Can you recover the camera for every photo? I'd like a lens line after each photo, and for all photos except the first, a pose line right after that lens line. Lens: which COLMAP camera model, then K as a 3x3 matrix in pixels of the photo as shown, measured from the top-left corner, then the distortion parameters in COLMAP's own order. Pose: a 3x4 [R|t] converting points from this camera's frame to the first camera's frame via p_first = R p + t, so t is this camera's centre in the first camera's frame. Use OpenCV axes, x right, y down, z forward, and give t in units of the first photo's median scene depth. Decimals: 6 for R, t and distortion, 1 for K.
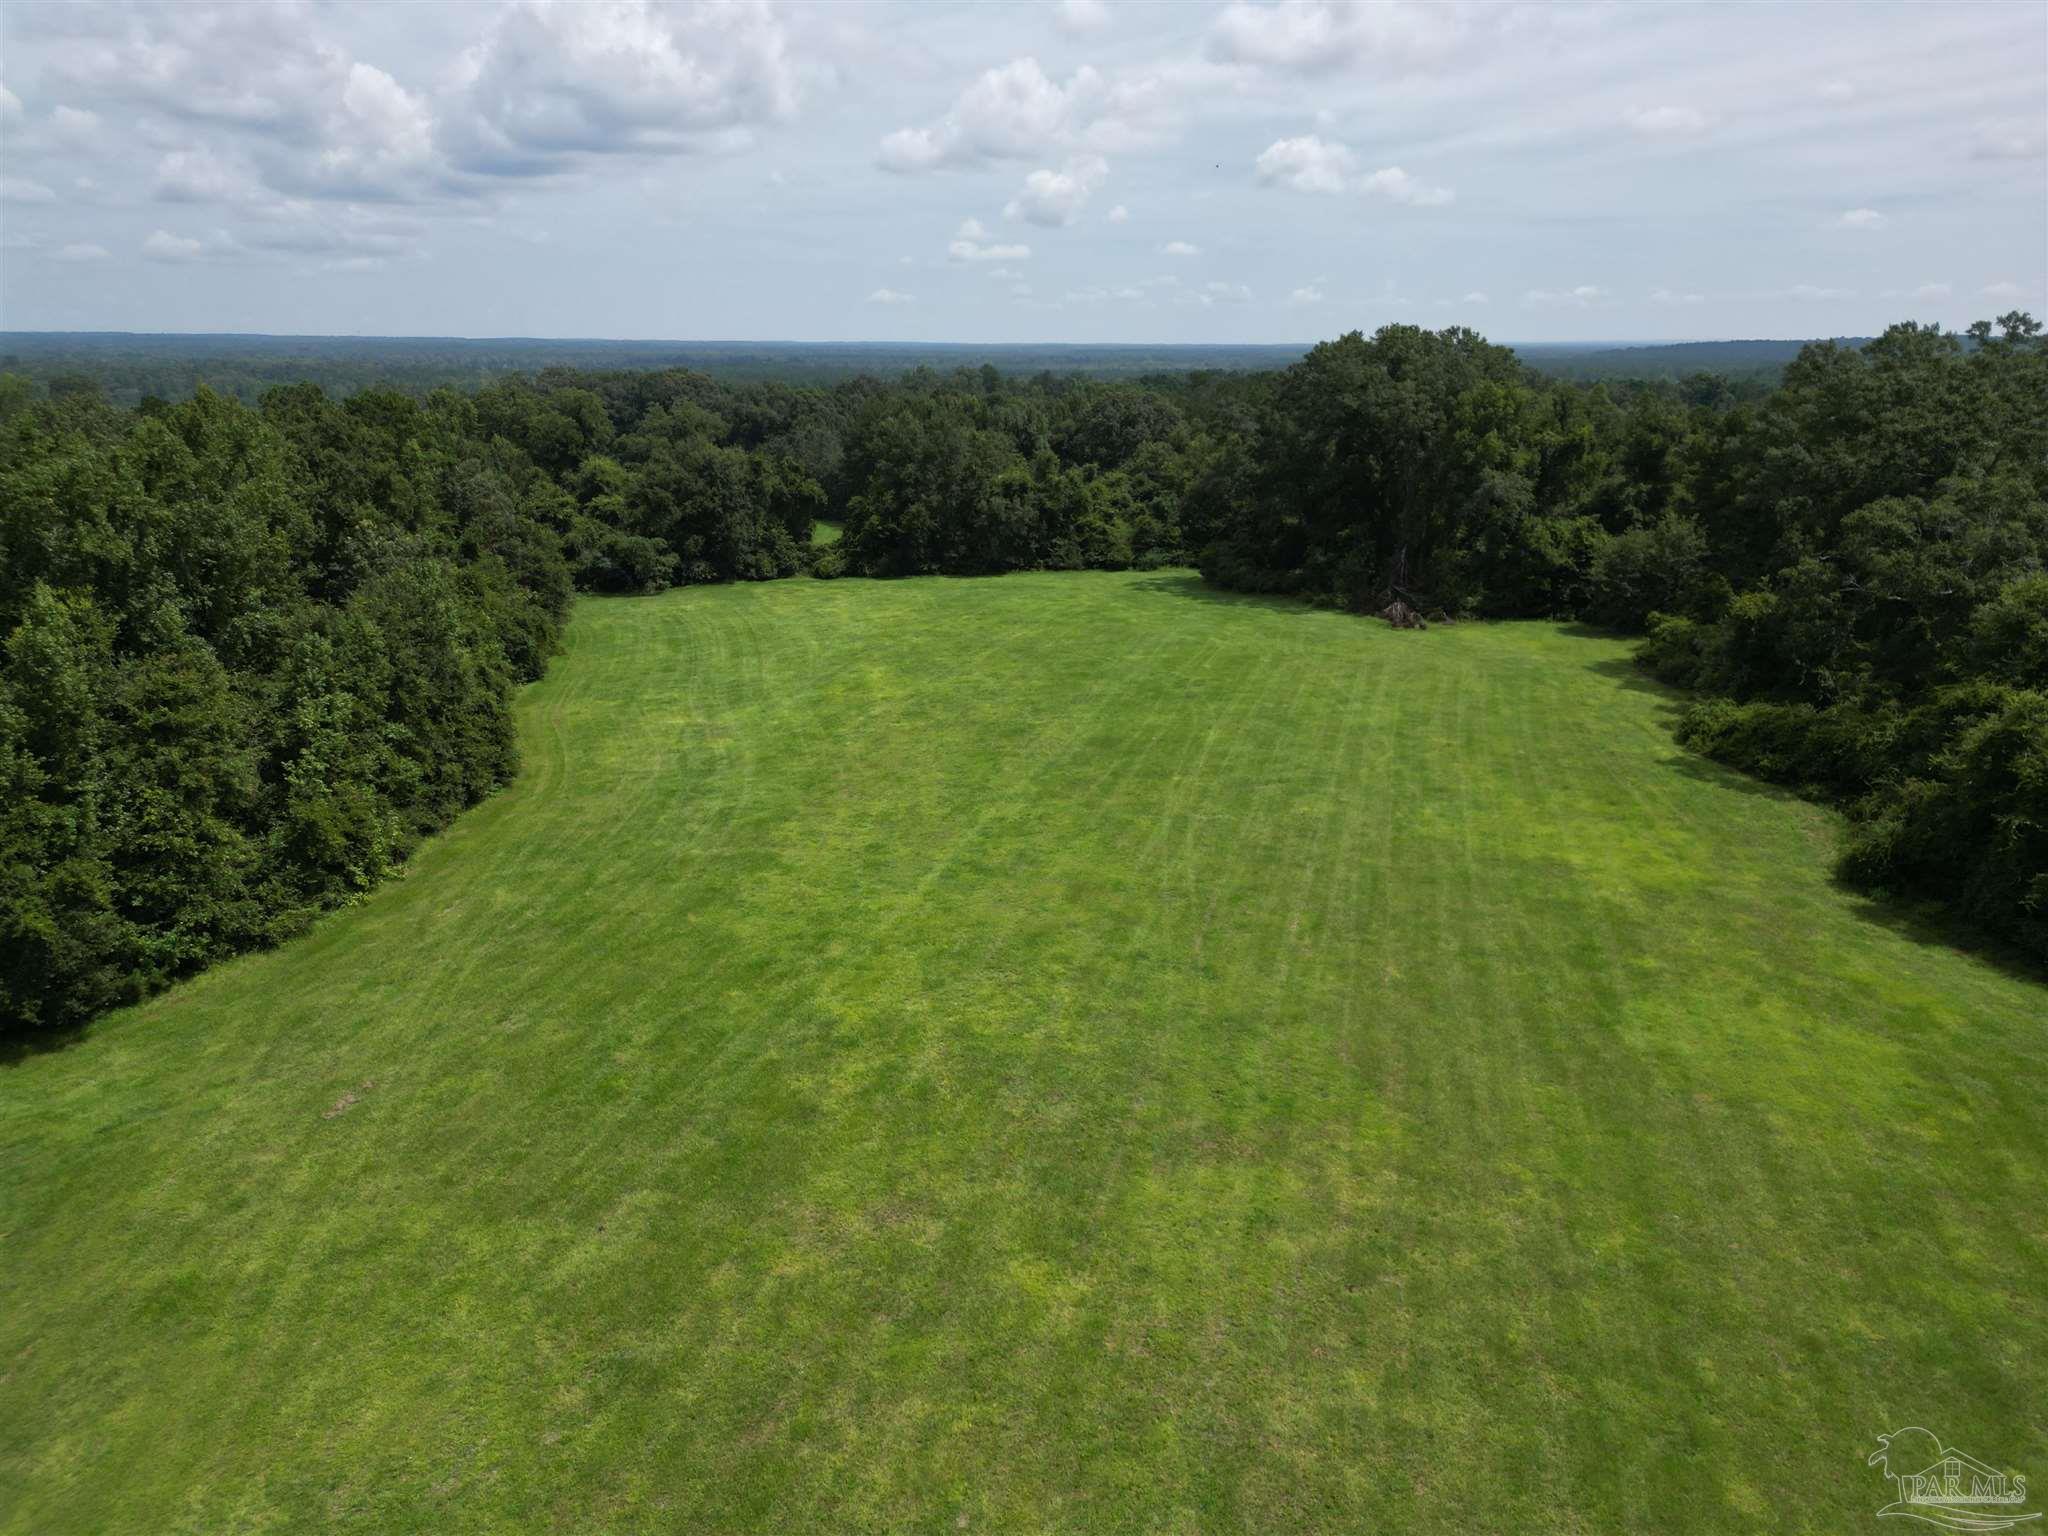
lens RADIAL K [[1429.1, 0, 1024.0], [0, 1429.1, 768.0], [0, 0, 1]] dist [0.103663, -0.108627]
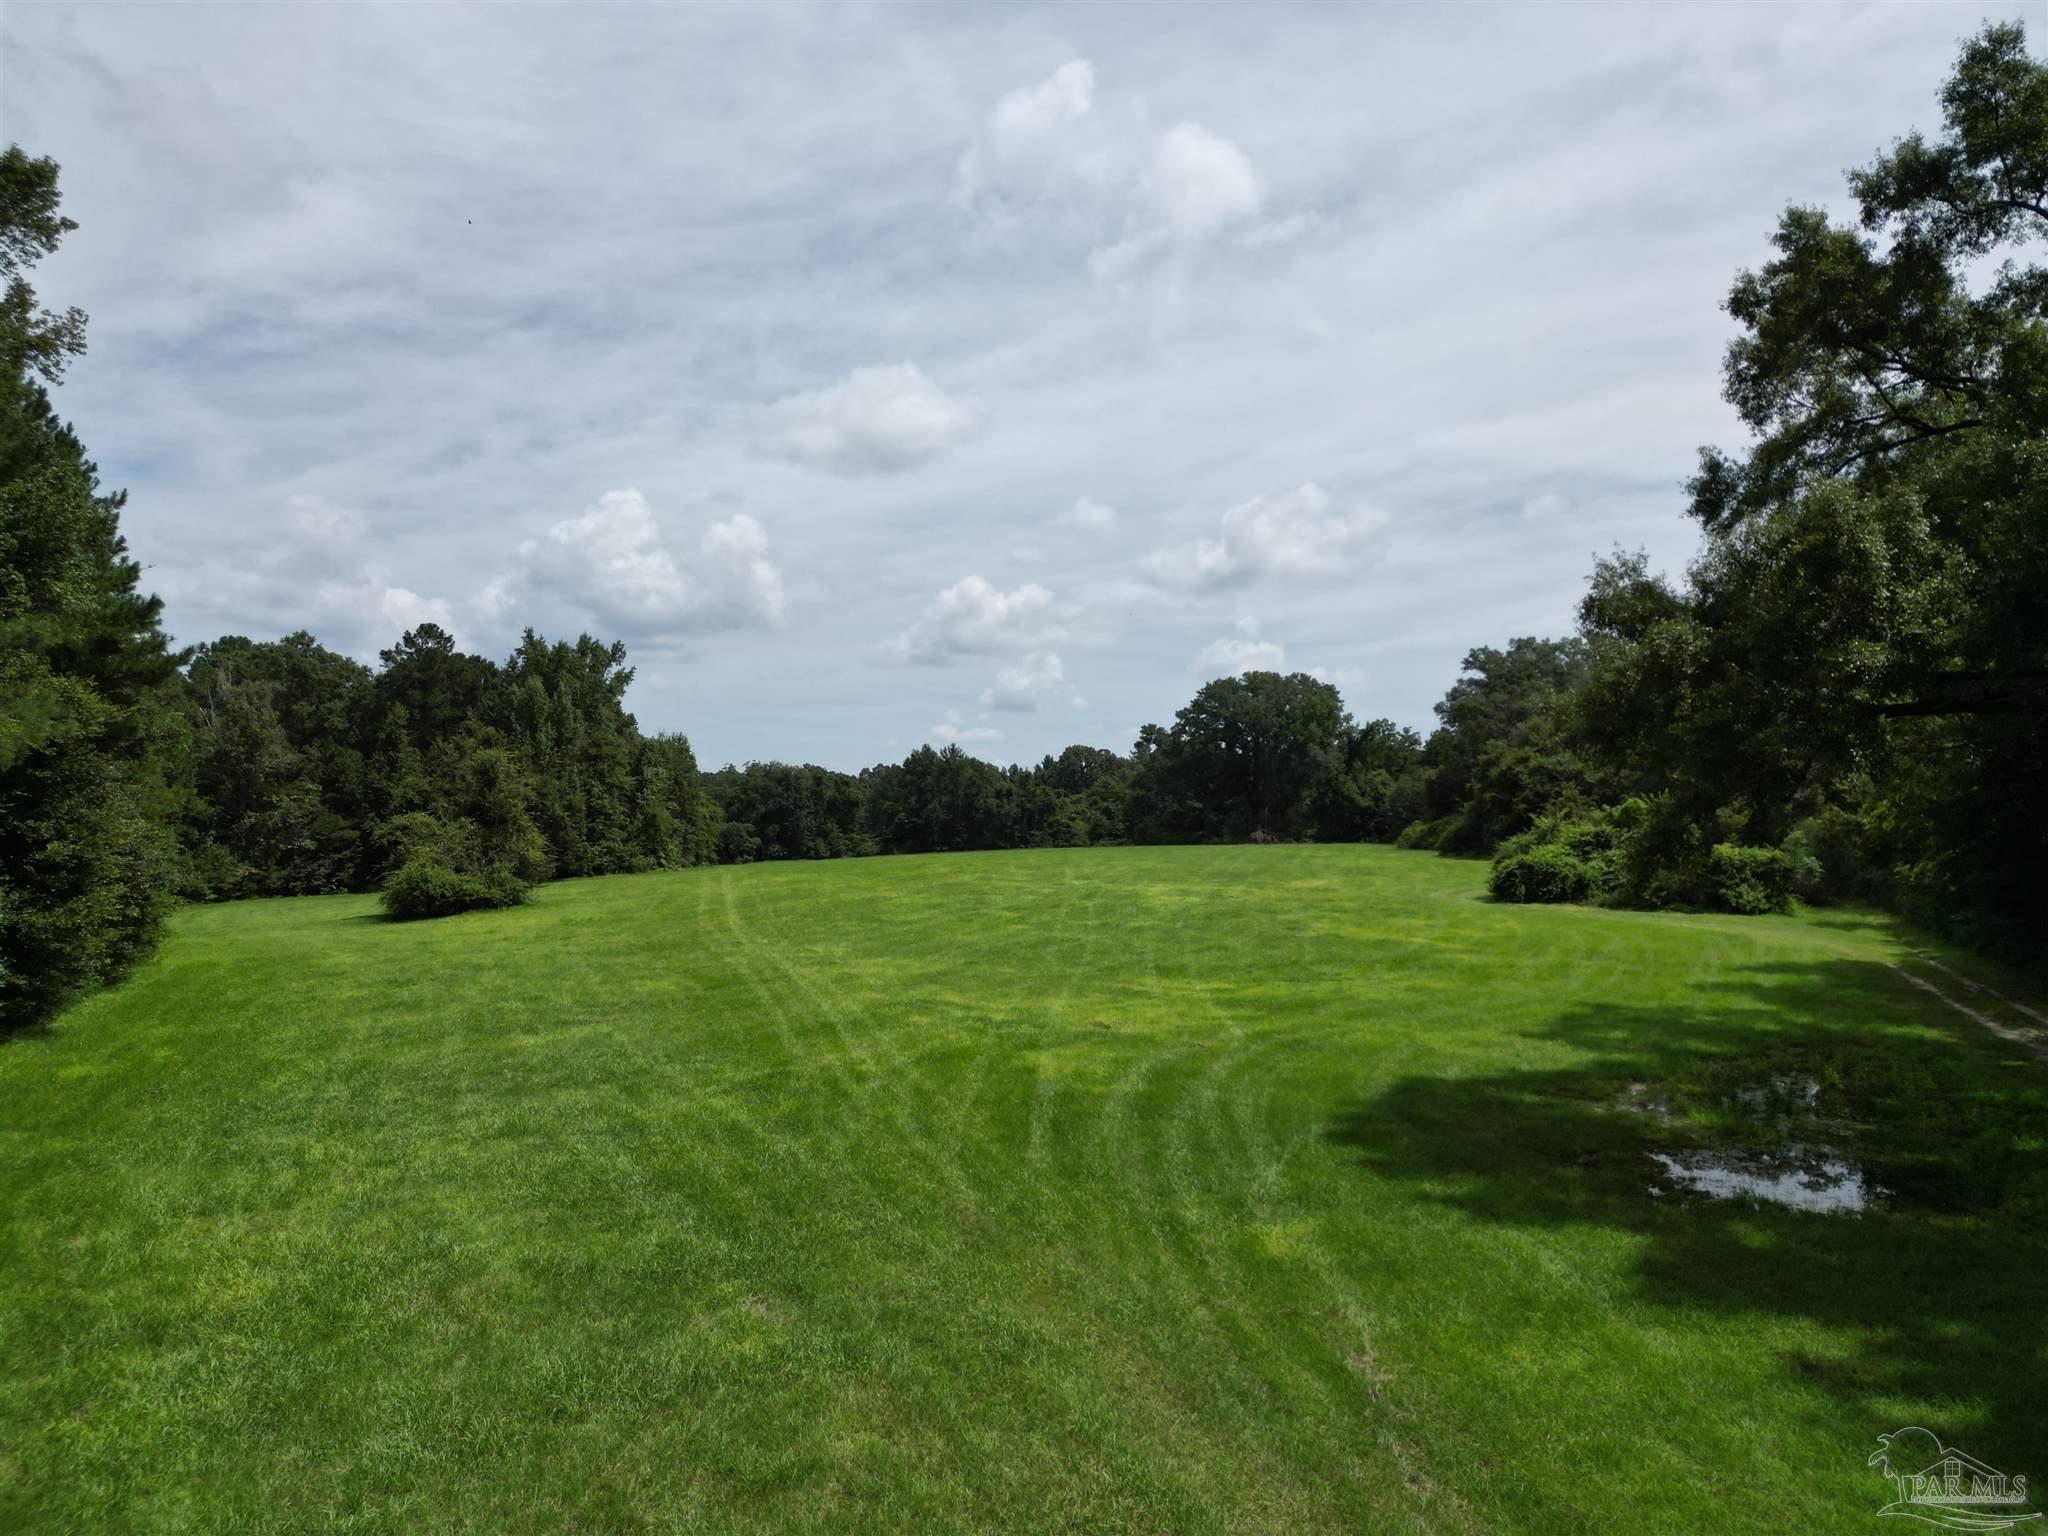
lens RADIAL K [[1425.3, 0, 1026.2], [0, 1425.3, 767.6], [0, 0, 1]] dist [0.084291, -0.086005]
pose [[0.999903, -0.002671, 0.013684, -0.003550], [0.006839, 0.949256, -0.314430, 0.221095], [-0.012150, 0.314493, 0.949182, -0.327705]]
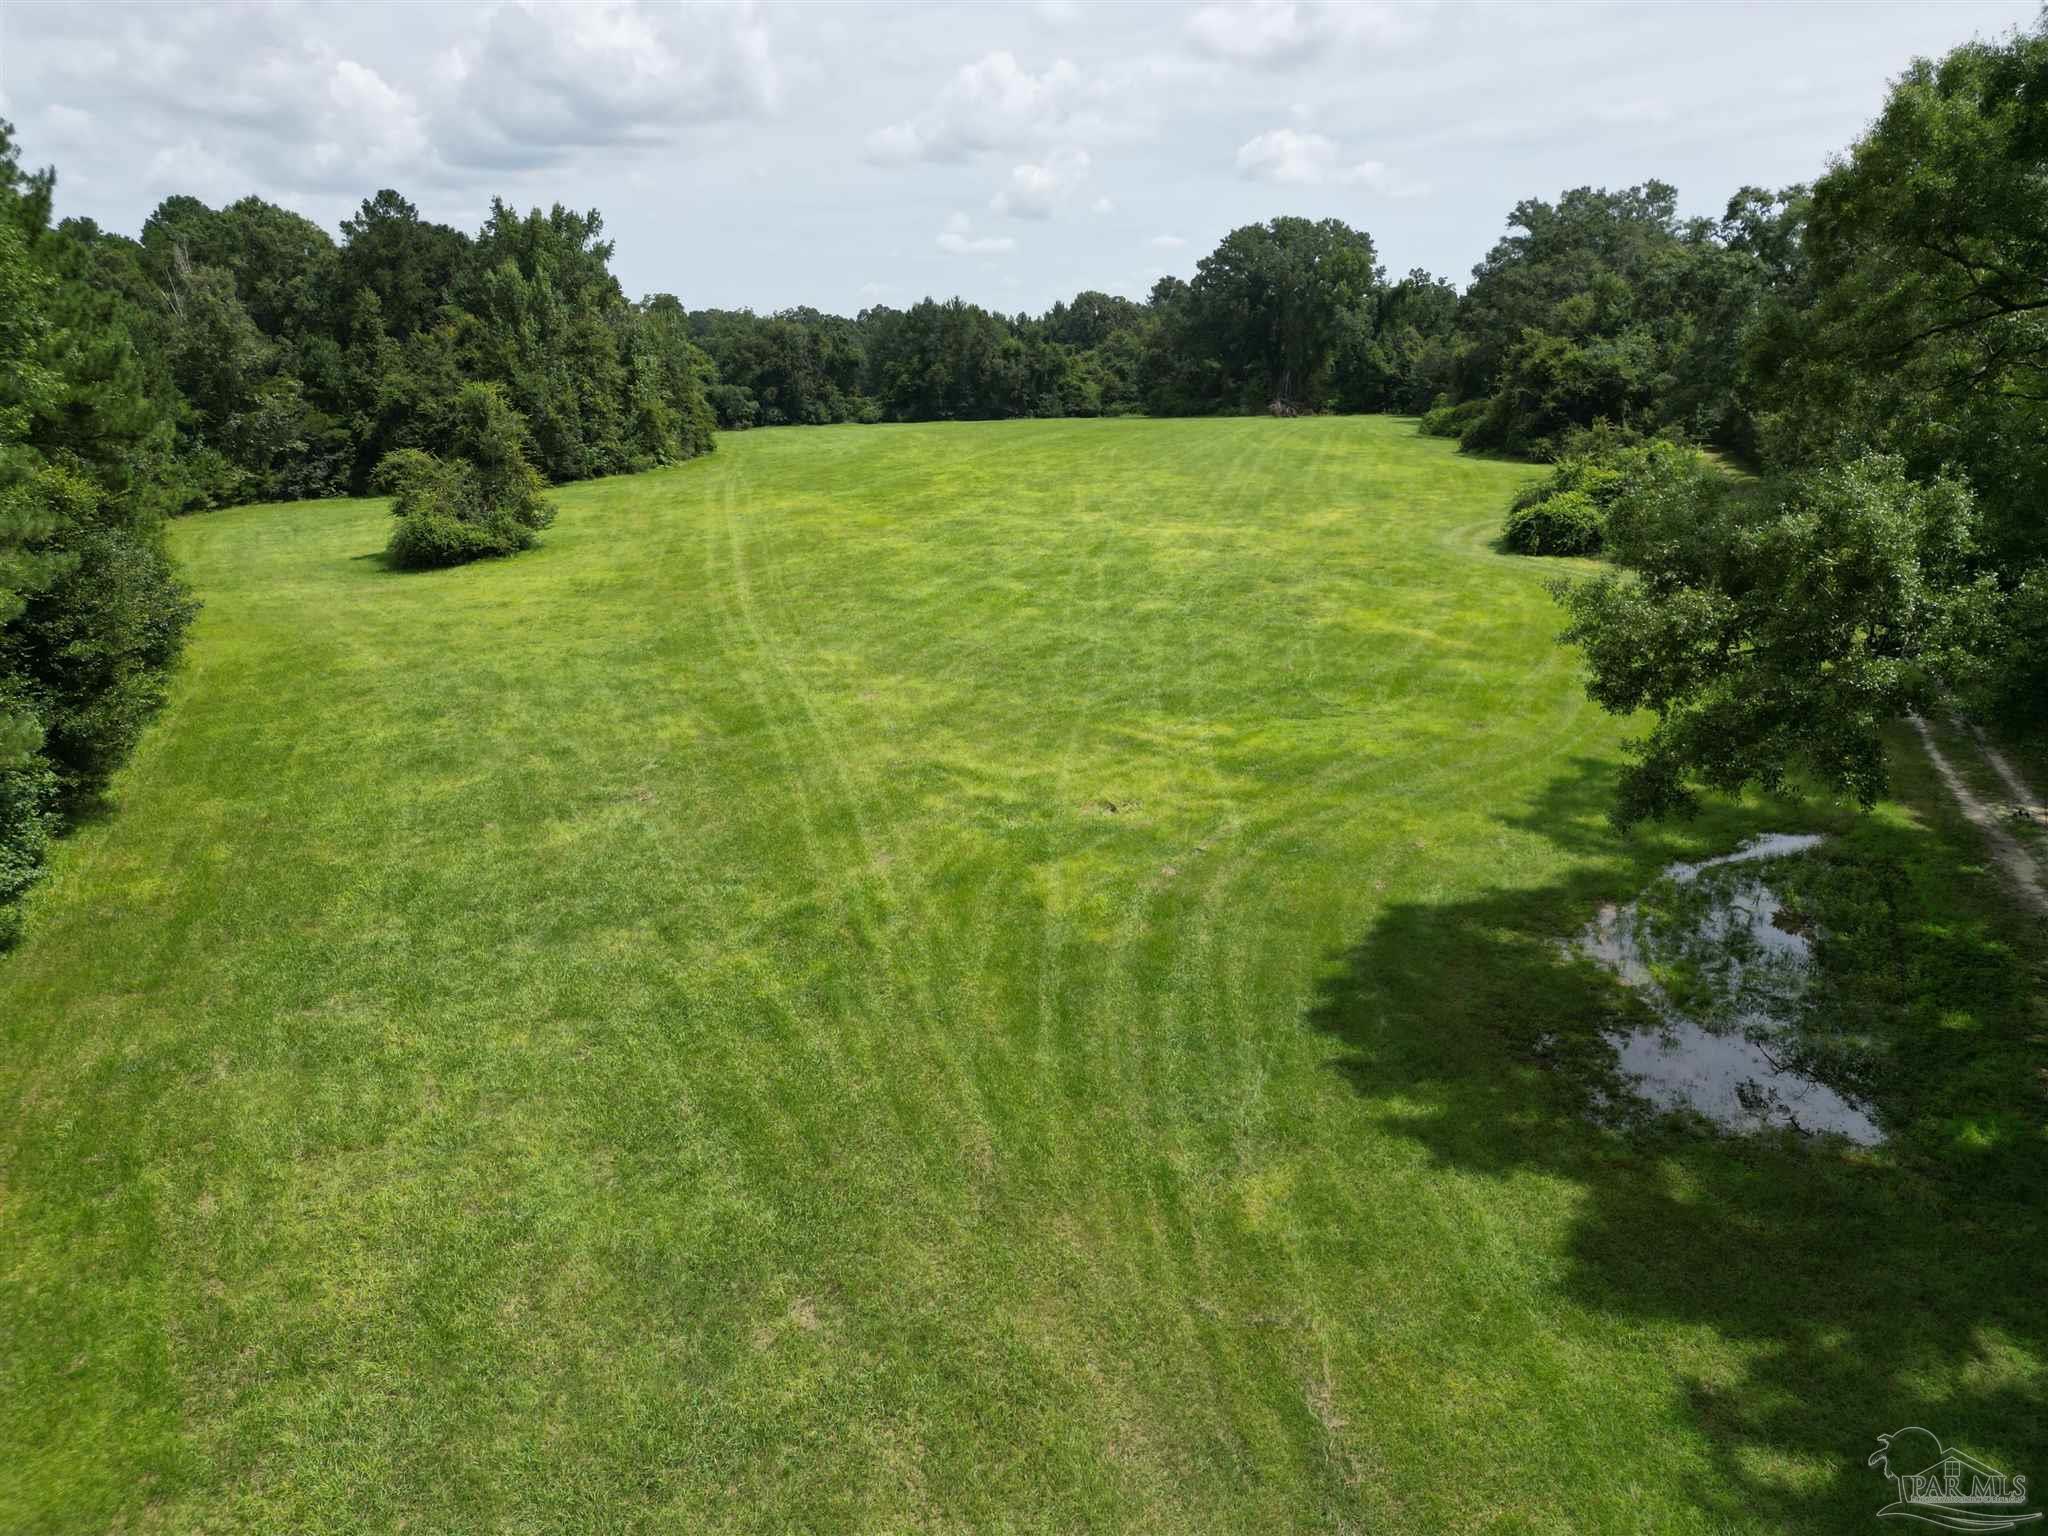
lens RADIAL K [[1429.2, 0, 1024.0], [0, 1429.2, 768.0], [0, 0, 1]] dist [0.083571, -0.081737]
pose [[0.999973, -0.005036, 0.005265, -0.003640], [0.005015, 0.999980, 0.003956, 0.187000], [-0.005284, -0.003930, 0.999978, -0.336066]]
